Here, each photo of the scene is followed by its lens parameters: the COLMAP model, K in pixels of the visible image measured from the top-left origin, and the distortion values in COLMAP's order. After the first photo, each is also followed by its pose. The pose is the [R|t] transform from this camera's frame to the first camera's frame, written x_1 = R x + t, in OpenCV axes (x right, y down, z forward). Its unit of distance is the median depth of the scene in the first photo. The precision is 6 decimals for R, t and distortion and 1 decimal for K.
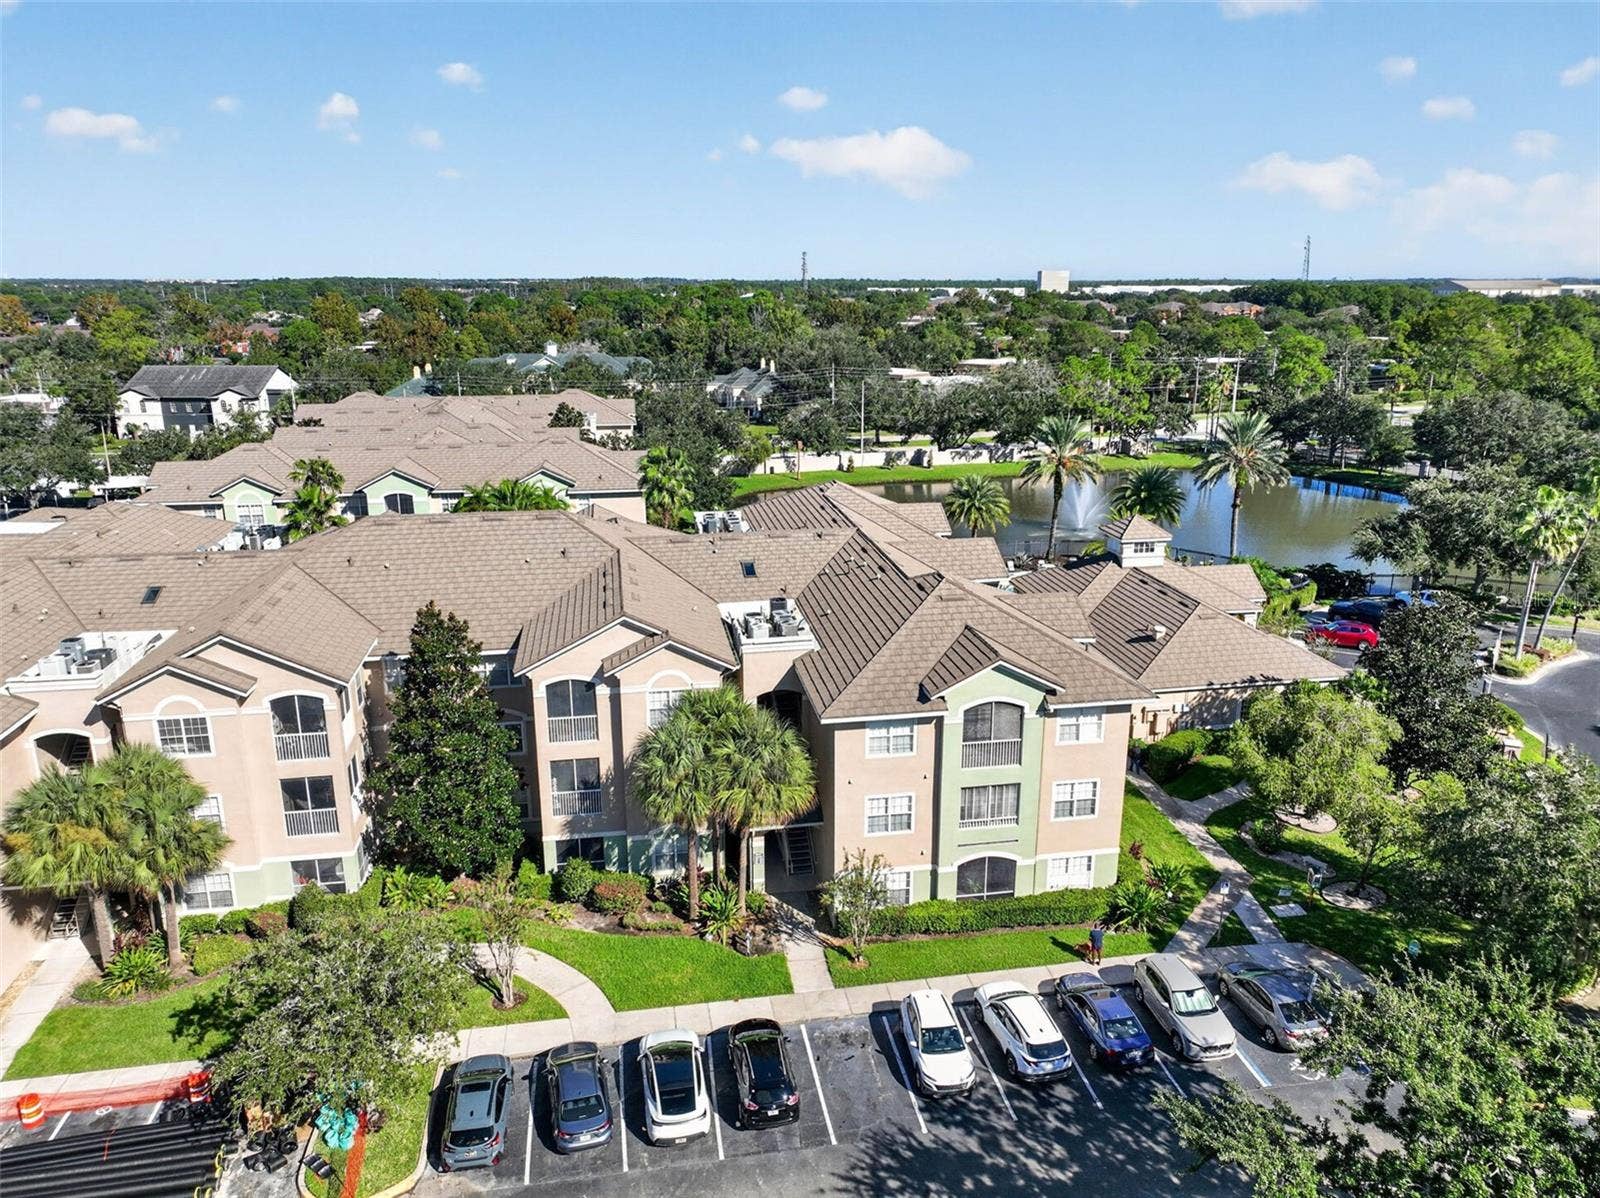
lens RADIAL K [[1125.6, 0, 800.0], [0, 1125.6, 599.0], [0, 0, 1]] dist [0.004263, 0.007540]
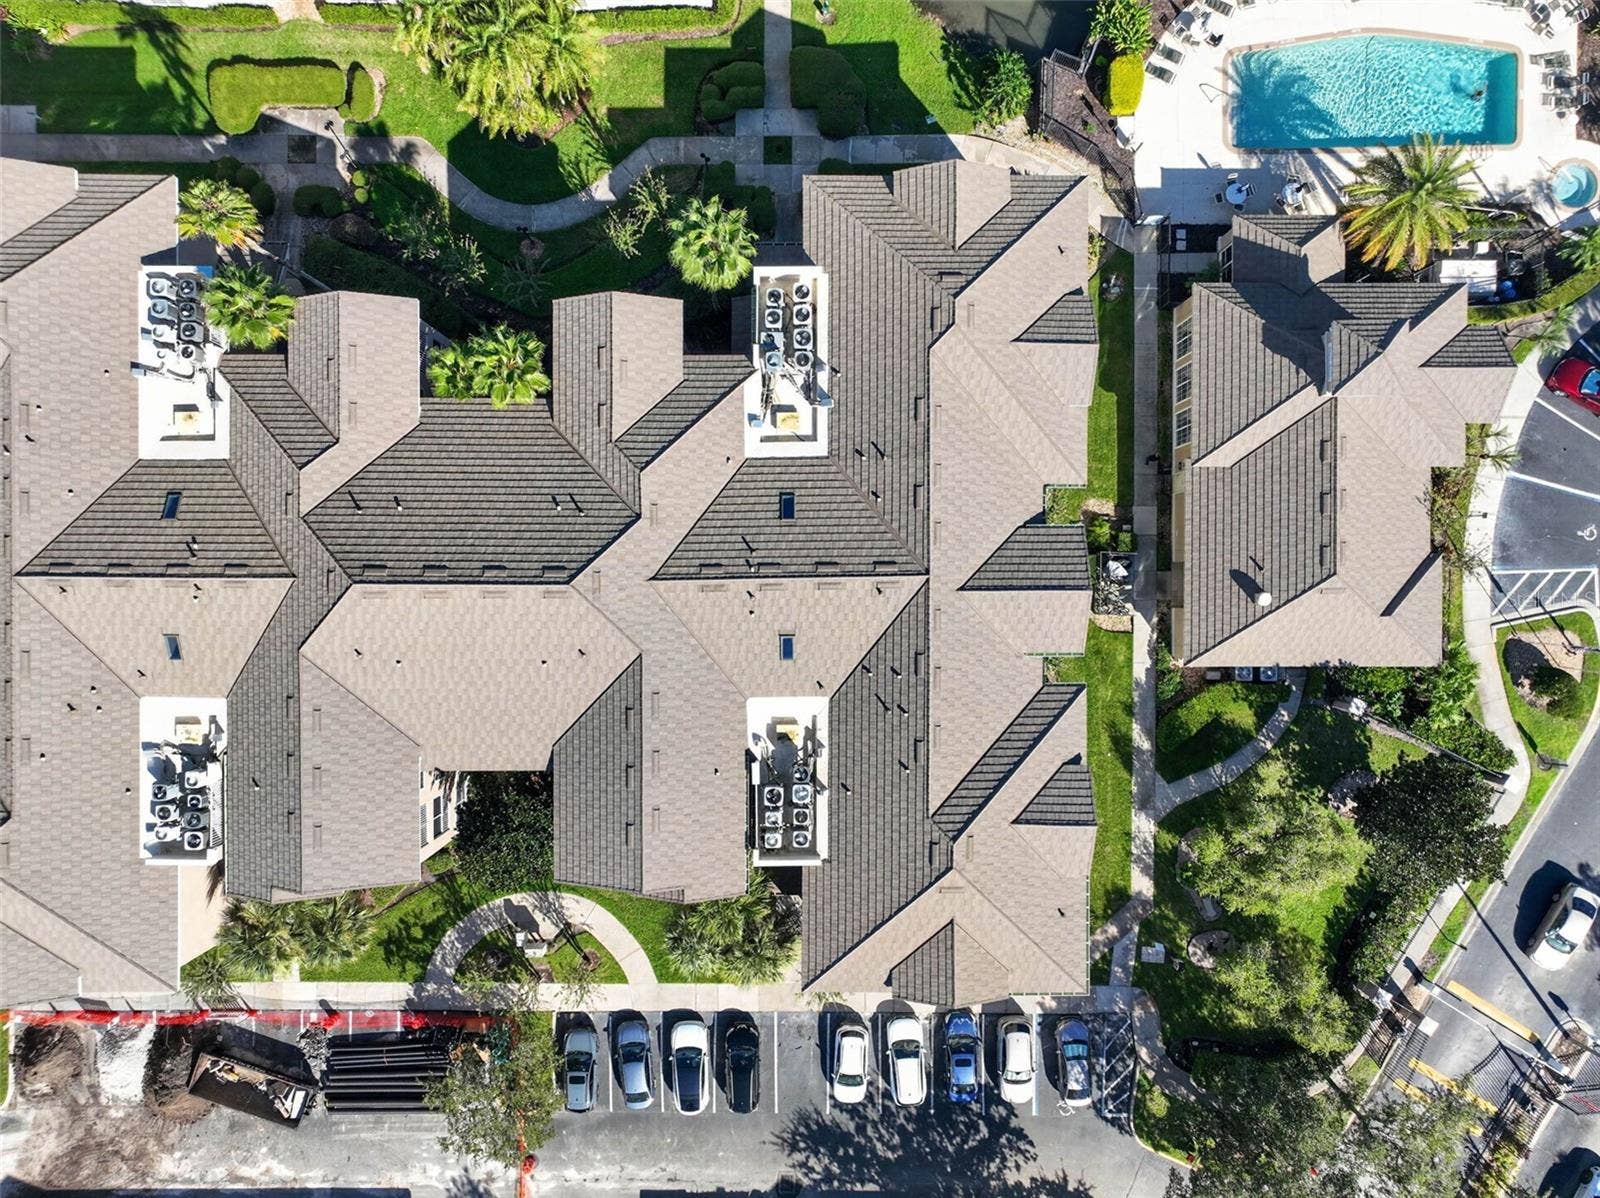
lens RADIAL K [[1125.6, 0, 800.0], [0, 1125.6, 599.0], [0, 0, 1]] dist [0.004263, 0.007540]
pose [[0.986394, 0.164388, -0.001931, -0.050363], [-0.041579, 0.260819, 0.964492, -1.149394], [0.159055, -0.951289, 0.264105, 1.017053]]
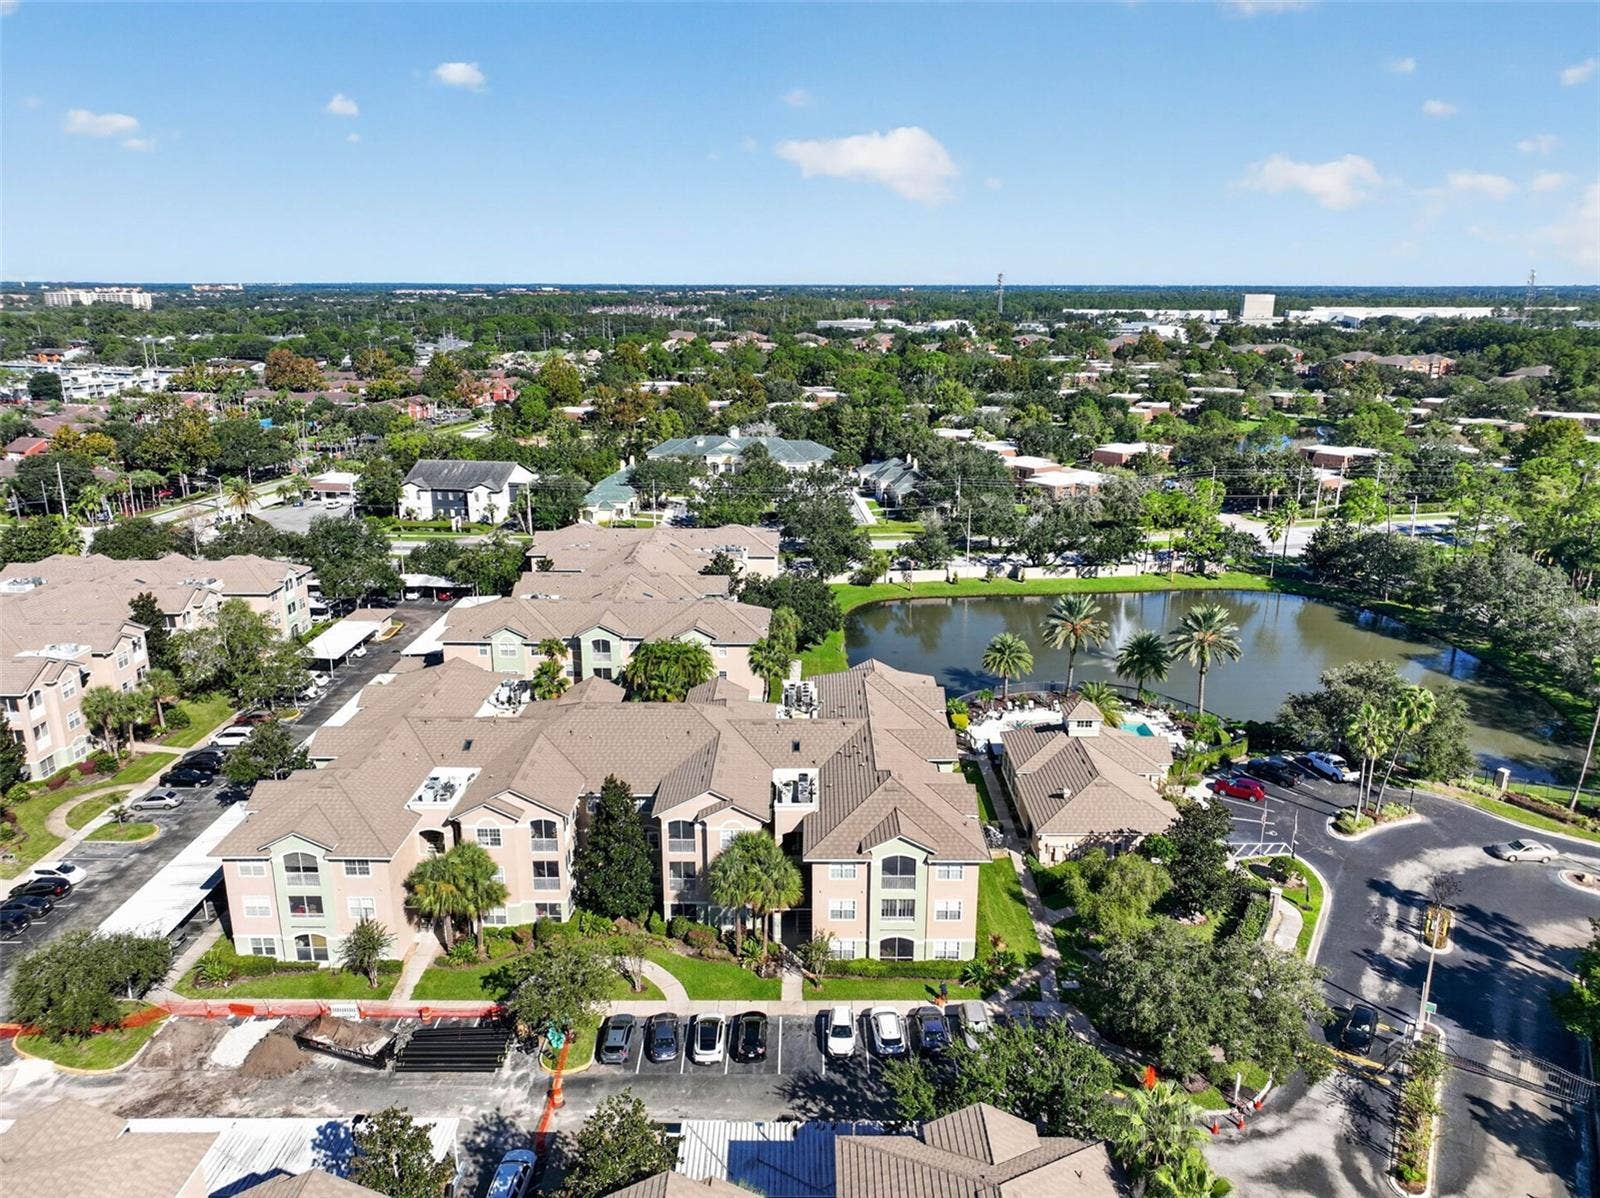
lens RADIAL K [[1125.6, 0, 800.0], [0, 1125.6, 599.0], [0, 0, 1]] dist [0.004263, 0.007540]
pose [[0.984821, 0.050073, -0.166194, 0.289640], [-0.050338, 0.998729, 0.002618, -0.317708], [0.166114, 0.005787, 0.986090, -0.833122]]
